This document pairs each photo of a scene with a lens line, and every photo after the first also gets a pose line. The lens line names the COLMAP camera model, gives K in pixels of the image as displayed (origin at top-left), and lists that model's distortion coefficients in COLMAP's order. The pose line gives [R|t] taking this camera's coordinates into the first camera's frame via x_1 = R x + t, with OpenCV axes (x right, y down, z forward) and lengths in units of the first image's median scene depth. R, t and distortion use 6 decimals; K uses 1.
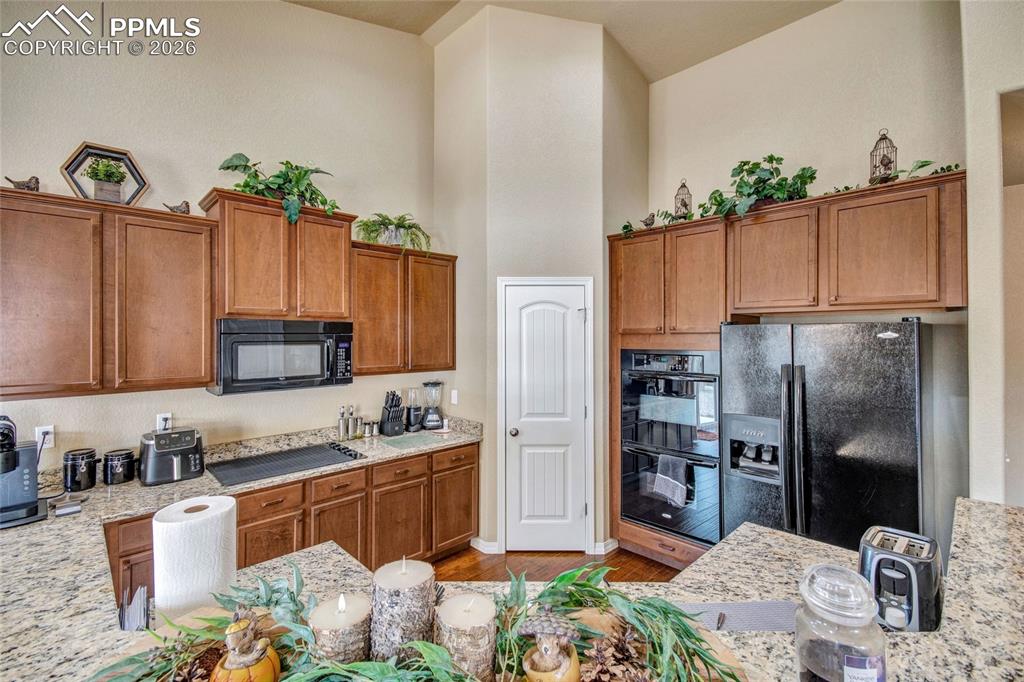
lens RADIAL K [[450.9, 0, 510.9], [0, 450.9, 336.9], [0, 0, 1]] dist [0.001475, 0.000091]
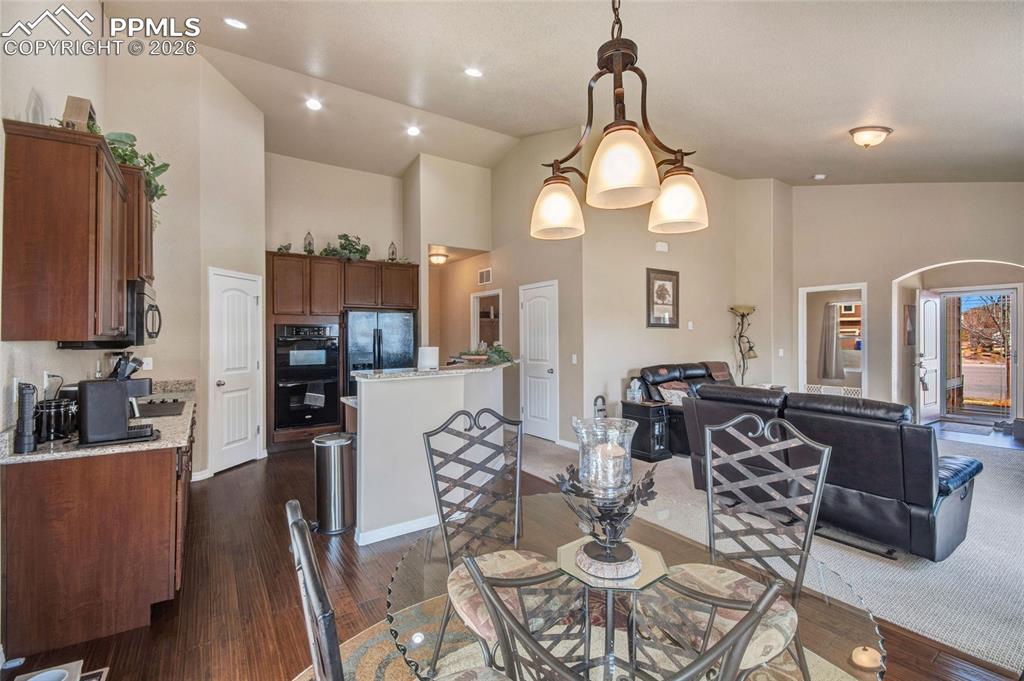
lens RADIAL K [[450.9, 0, 510.9], [0, 450.9, 336.4], [0, 0, 1]] dist [0.001475, 0.000091]
pose [[0.172073, 0.005208, 0.985070, -1.174061], [0.011768, 0.999904, -0.007342, 0.091639], [-0.985014, 0.012856, 0.171995, -0.091868]]
